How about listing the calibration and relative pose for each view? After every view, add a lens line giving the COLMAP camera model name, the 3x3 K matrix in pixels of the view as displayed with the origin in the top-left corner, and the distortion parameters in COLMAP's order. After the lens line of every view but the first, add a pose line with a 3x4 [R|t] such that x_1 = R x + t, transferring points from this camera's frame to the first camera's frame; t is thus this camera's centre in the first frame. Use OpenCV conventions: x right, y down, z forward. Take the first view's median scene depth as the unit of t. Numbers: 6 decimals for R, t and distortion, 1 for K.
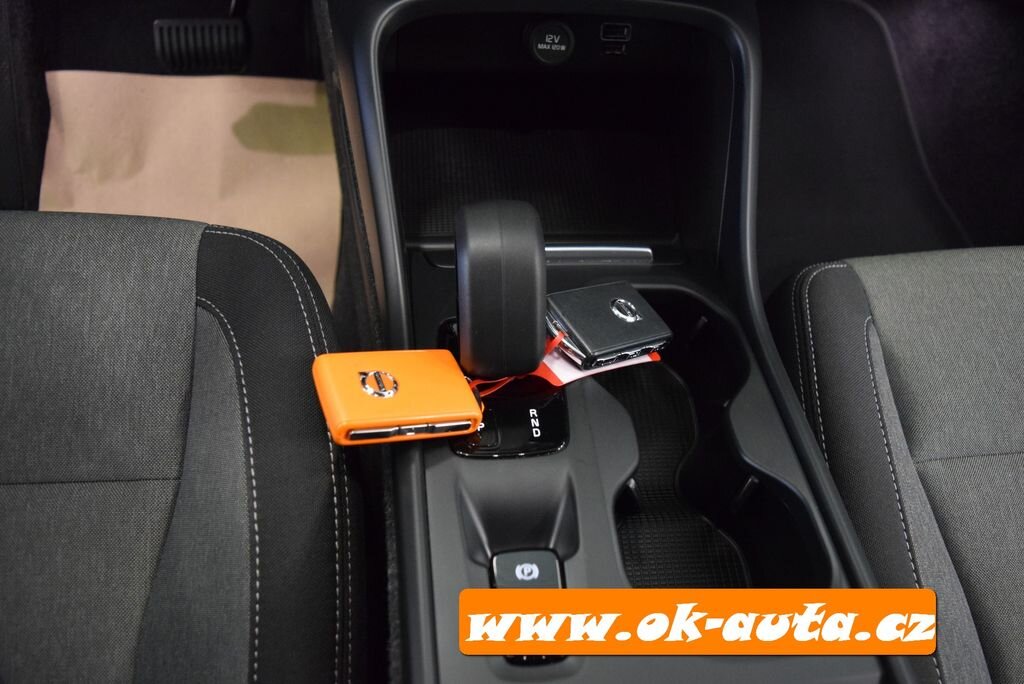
lens RADIAL K [[799.8, 0, 512.0], [0, 799.8, 342.0], [0, 0, 1]] dist [-0.088378, 0.009387]
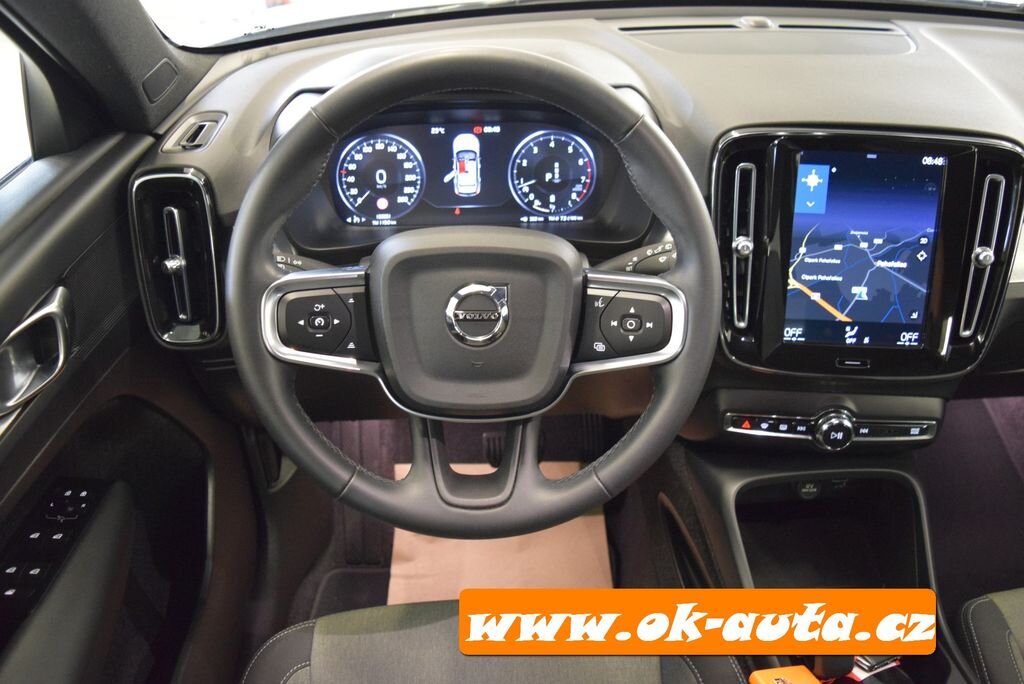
lens RADIAL K [[842.2, 0, 512.0], [0, 842.2, 342.0], [0, 0, 1]] dist [-0.126108, 0.078892]
pose [[0.994887, -0.060677, -0.080731, -0.552971], [0.030845, 0.943755, -0.329204, -0.098244], [0.096166, 0.325031, 0.940801, -1.200067]]
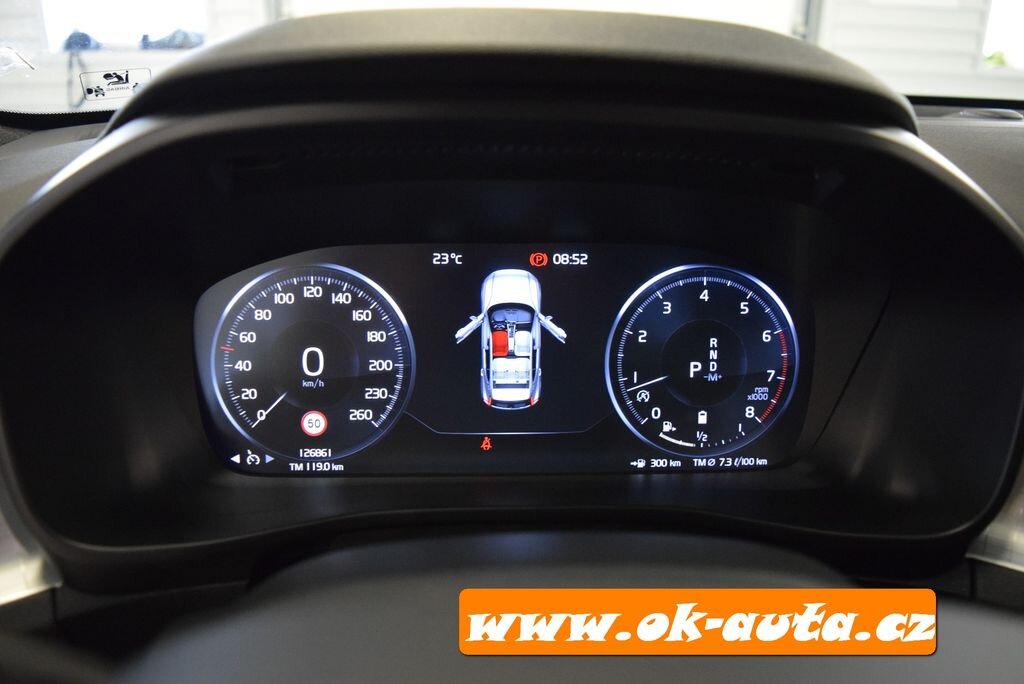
lens RADIAL K [[799.8, 0, 512.0], [0, 799.8, 342.0], [0, 0, 1]] dist [-0.088378, 0.009387]
pose [[0.996291, -0.064627, -0.056814, -0.770279], [0.022745, 0.834553, -0.550458, -0.764897], [0.082988, 0.547124, 0.832927, -0.041635]]
